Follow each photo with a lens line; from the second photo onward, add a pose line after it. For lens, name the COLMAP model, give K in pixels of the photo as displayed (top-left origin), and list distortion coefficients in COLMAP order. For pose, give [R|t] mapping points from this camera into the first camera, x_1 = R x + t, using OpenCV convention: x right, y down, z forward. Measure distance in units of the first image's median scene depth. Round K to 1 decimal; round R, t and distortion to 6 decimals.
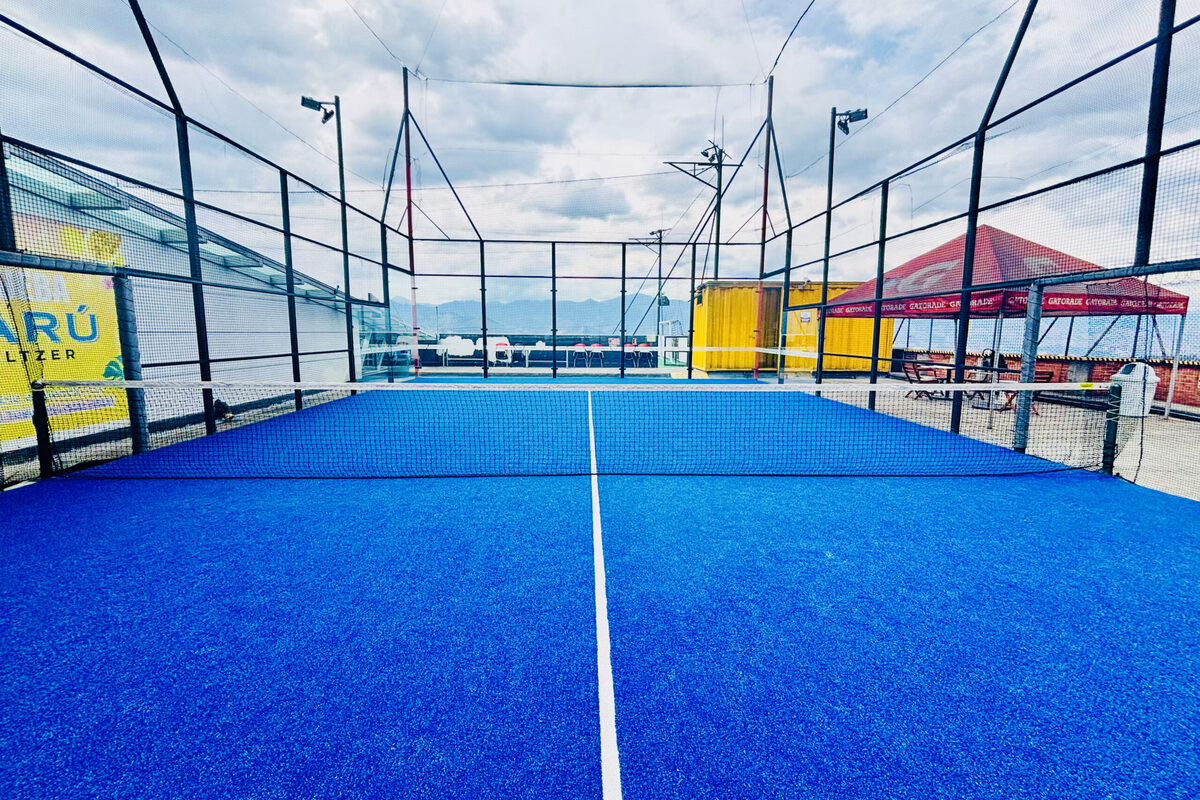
lens RADIAL K [[497.6, 0, 595.1], [0, 497.6, 400.0], [0, 0, 1]] dist [0.005065, 0.000031]
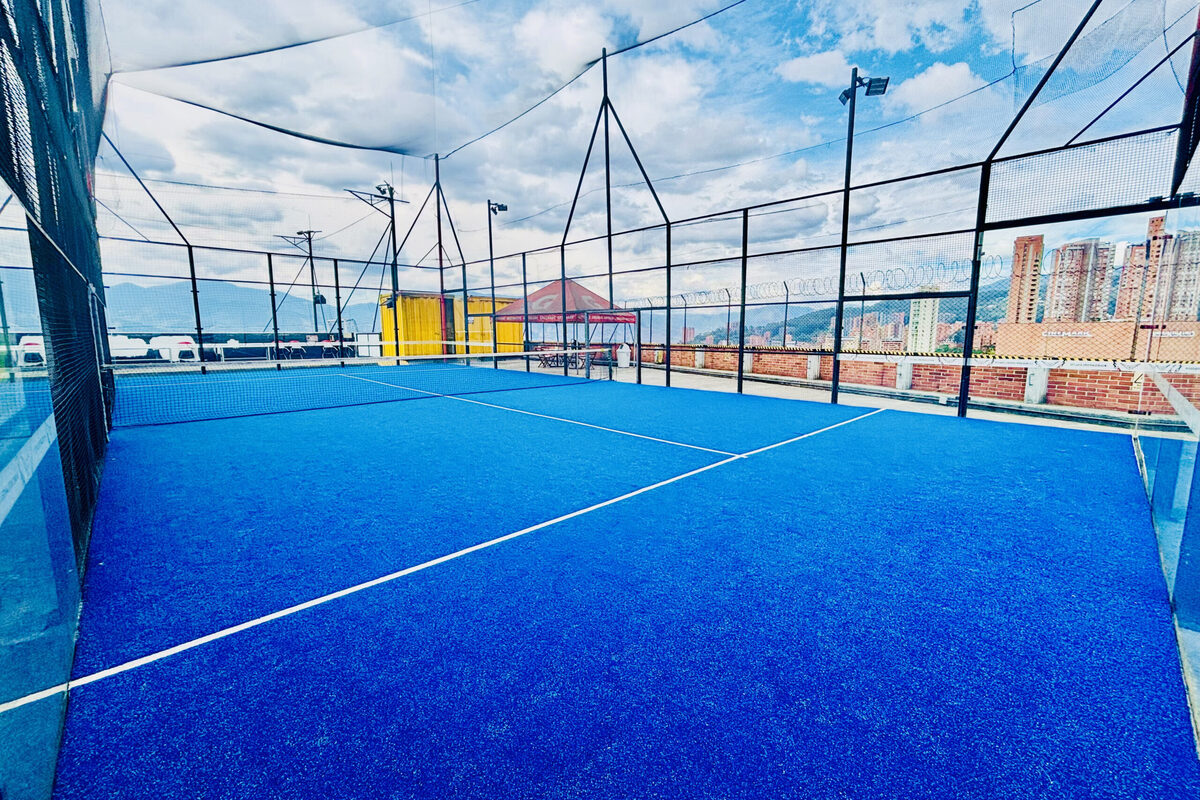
lens RADIAL K [[497.6, 0, 598.0], [0, 497.6, 398.7], [0, 0, 1]] dist [0.005065, 0.000031]
pose [[0.739260, -0.096189, 0.666515, -0.452431], [0.092088, 0.994888, 0.041440, 0.059025], [-0.667094, 0.030743, 0.744339, -0.507333]]
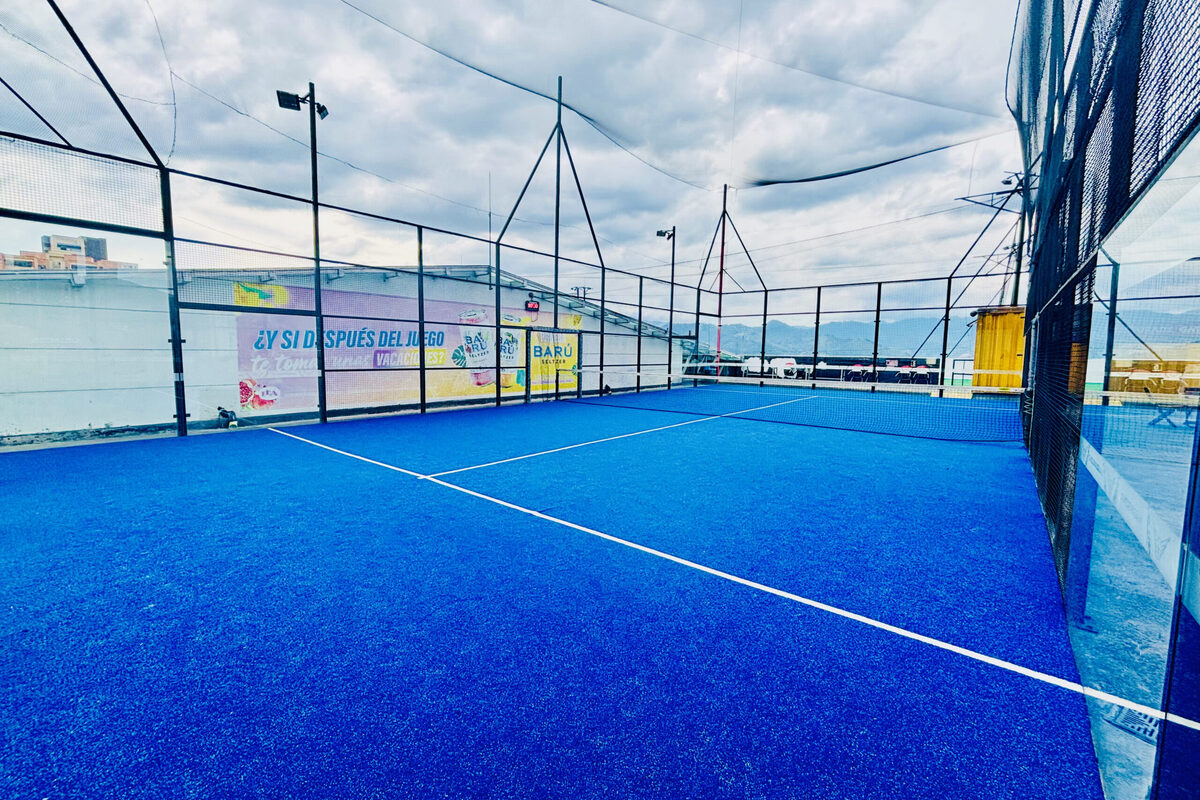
lens RADIAL K [[497.6, 0, 594.8], [0, 497.6, 395.3], [0, 0, 1]] dist [0.005065, 0.000031]
pose [[0.763306, 0.059350, -0.643305, 0.459750], [-0.092445, 0.995558, -0.017841, 0.067483], [0.639389, 0.073088, 0.765402, -0.524183]]
